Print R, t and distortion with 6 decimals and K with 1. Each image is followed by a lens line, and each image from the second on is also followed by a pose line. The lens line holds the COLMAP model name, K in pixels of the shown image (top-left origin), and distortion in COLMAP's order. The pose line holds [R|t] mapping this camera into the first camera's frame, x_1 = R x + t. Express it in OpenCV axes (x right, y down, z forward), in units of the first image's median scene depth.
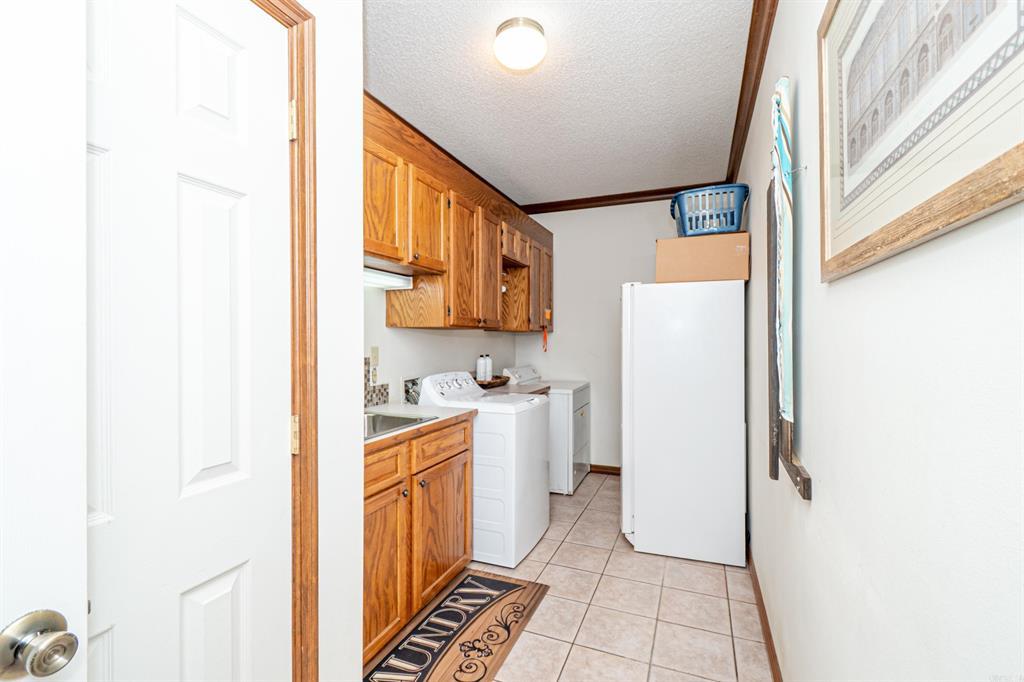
lens RADIAL K [[453.6, 0, 512.5], [0, 453.6, 340.7], [0, 0, 1]] dist [0.007156, -0.004848]
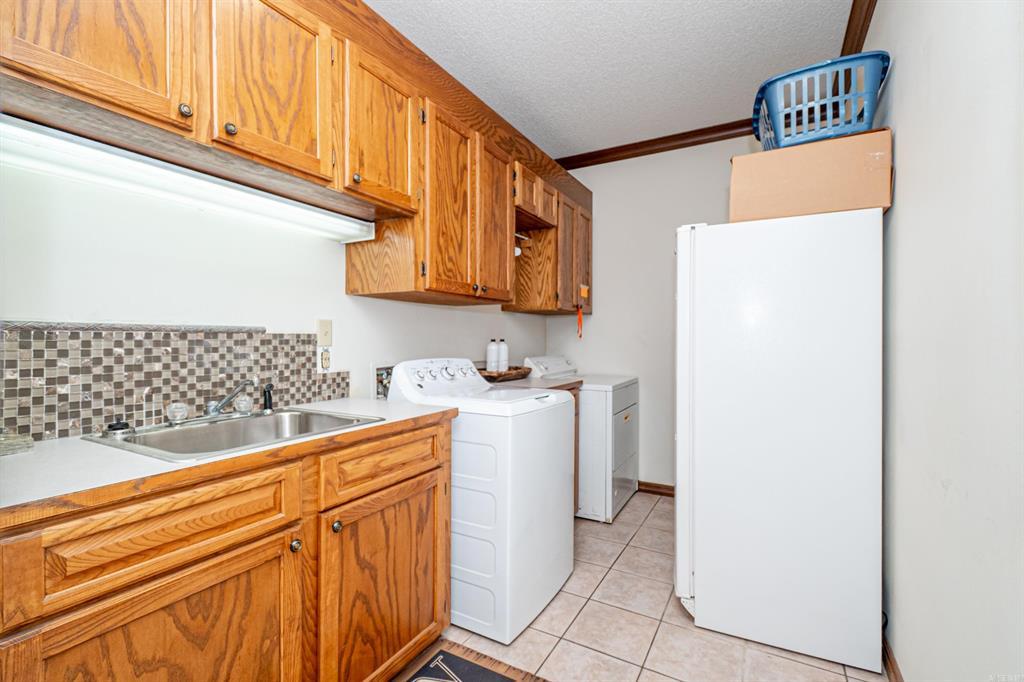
lens RADIAL K [[453.6, 0, 513.2], [0, 453.6, 339.6], [0, 0, 1]] dist [0.007156, -0.004848]
pose [[0.992139, 0.002732, -0.125107, 0.087861], [-0.002751, 0.999996, 0.000017, 0.044212], [0.125107, 0.000327, 0.992143, 0.310221]]
